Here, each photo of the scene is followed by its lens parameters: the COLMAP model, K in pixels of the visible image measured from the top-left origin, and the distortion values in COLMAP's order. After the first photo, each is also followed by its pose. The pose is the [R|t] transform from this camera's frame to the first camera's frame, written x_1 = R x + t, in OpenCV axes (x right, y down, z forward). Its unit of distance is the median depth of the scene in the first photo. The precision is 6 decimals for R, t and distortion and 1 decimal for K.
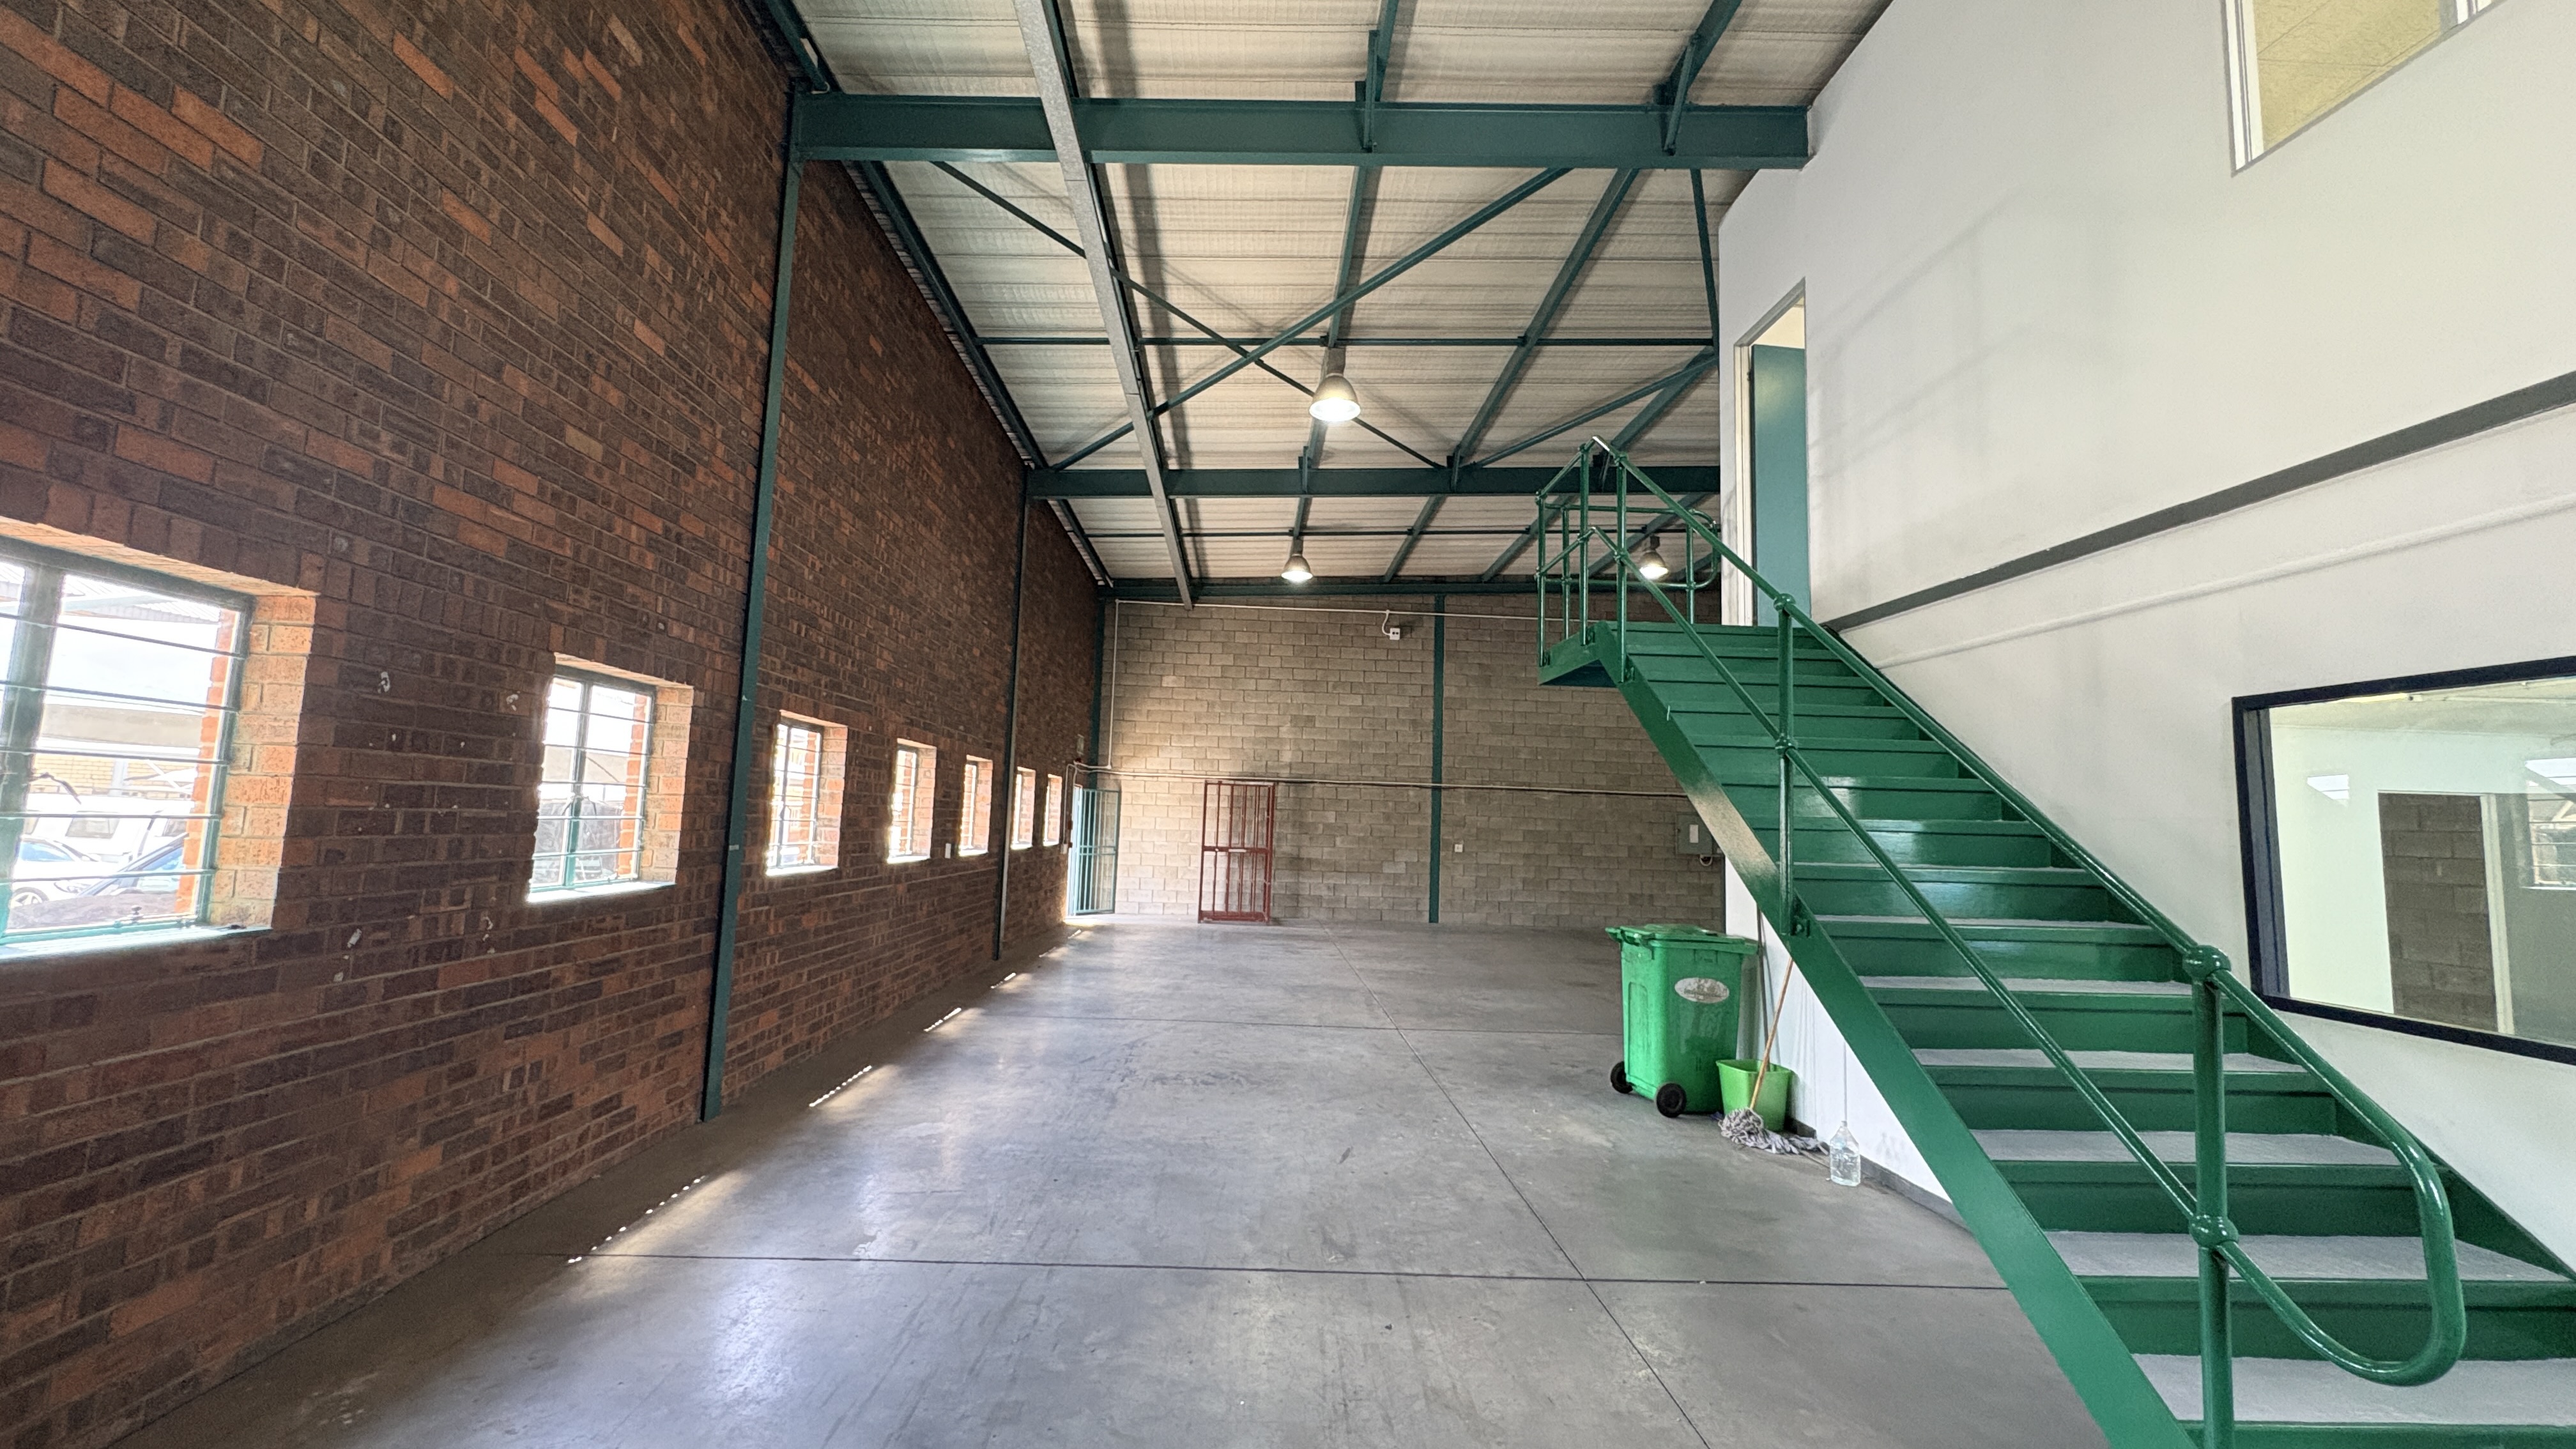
lens RADIAL K [[1025.2, 0, 1284.7], [0, 1025.2, 723.7], [0, 0, 1]] dist [0.000655, -0.000140]
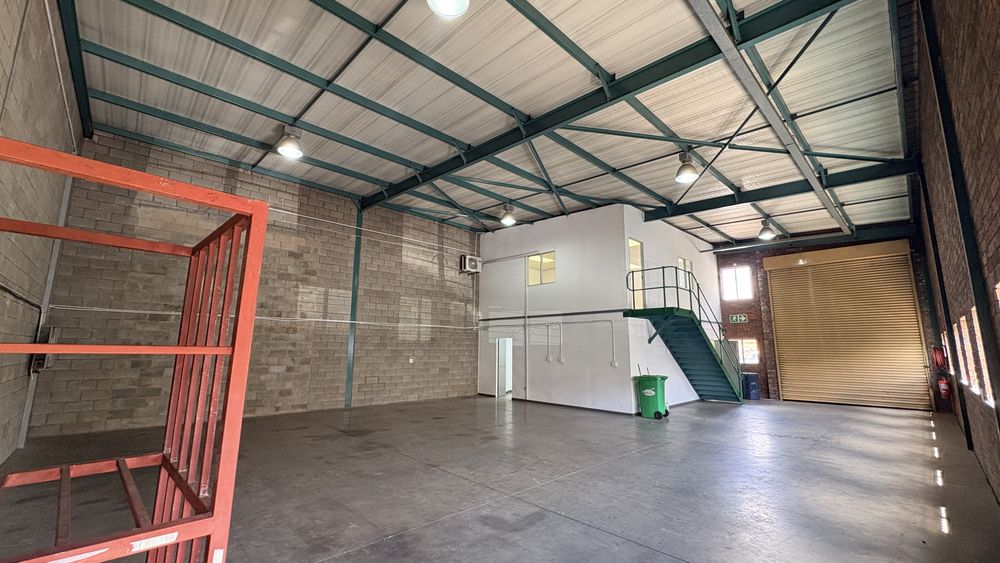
lens RADIAL K [[399.2, 0, 499.1], [0, 399.2, 281.5], [0, 0, 1]] dist [0.000365, -0.000065]
pose [[-0.660571, 0.085092, 0.745926, -0.167234], [-0.102638, 0.973992, -0.202001, 0.079744], [-0.743715, -0.209996, -0.634657, 0.939776]]
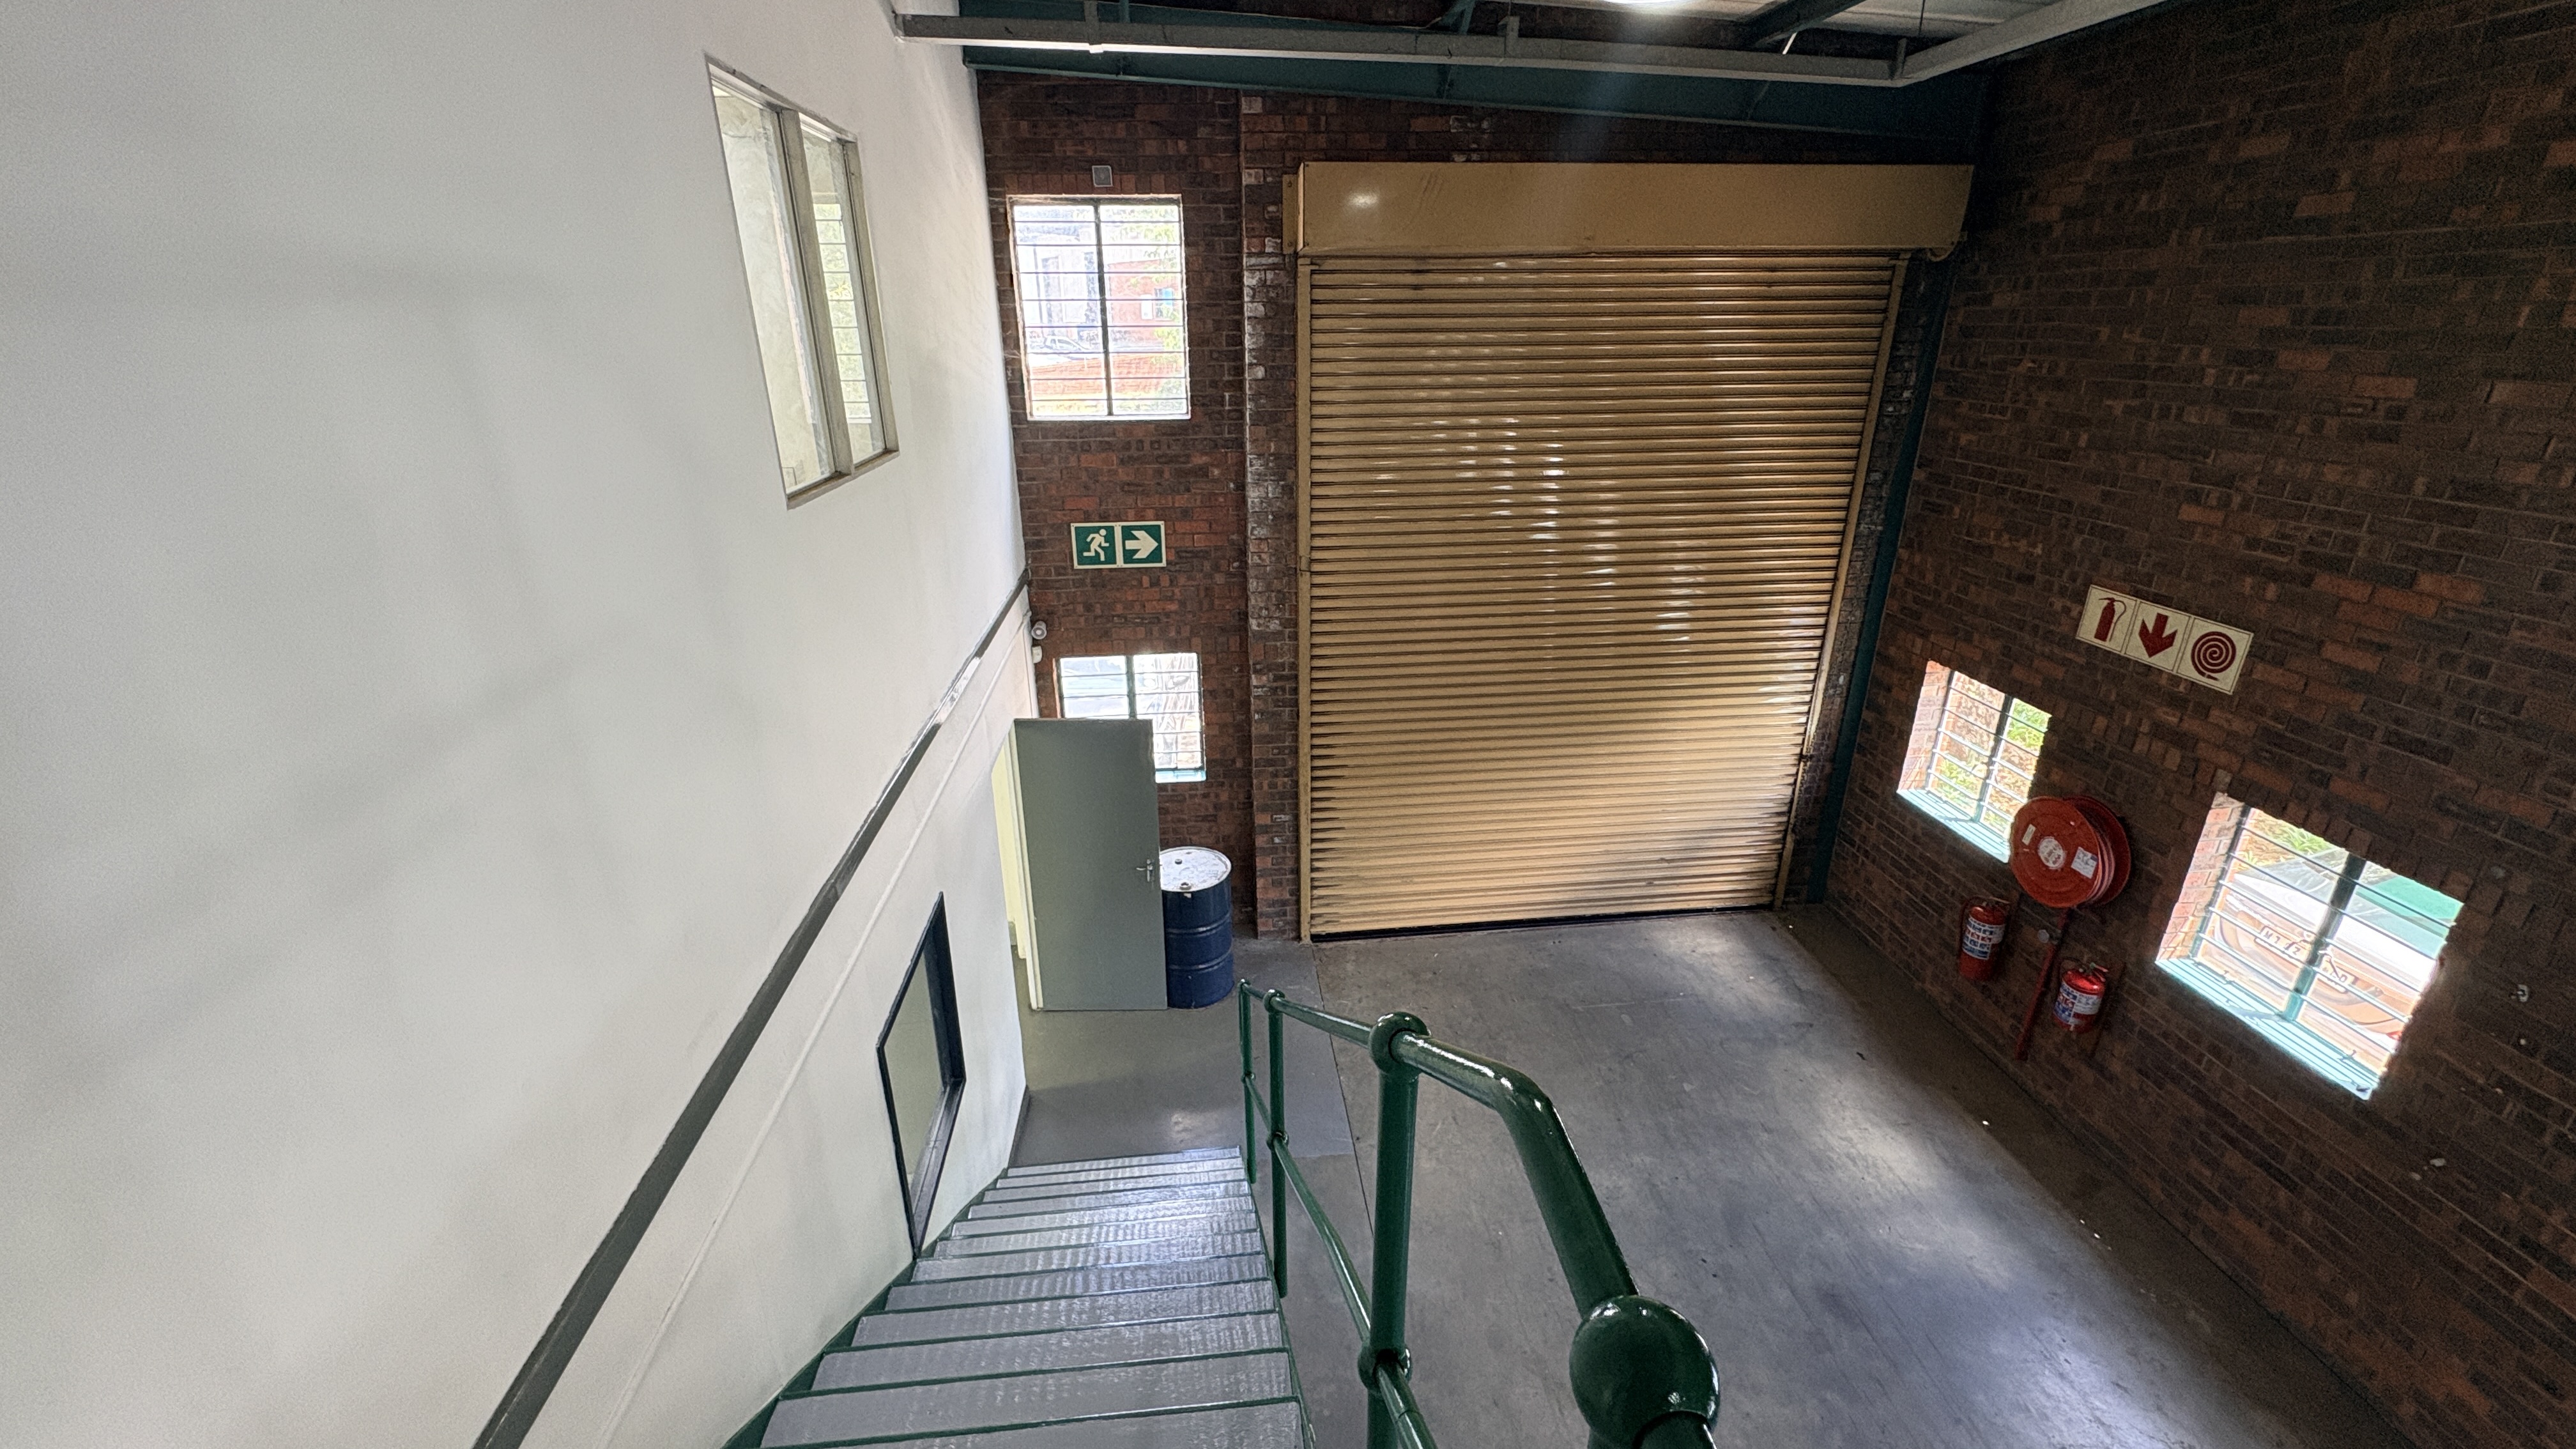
lens RADIAL K [[1025.2, 0, 1284.7], [0, 1025.2, 723.7], [0, 0, 1]] dist [0.000655, -0.000140]
pose [[-0.997962, -0.002855, -0.063749, 0.110061], [-0.020320, 0.961214, 0.275054, -0.114367], [0.060491, 0.275789, -0.959313, 0.355192]]
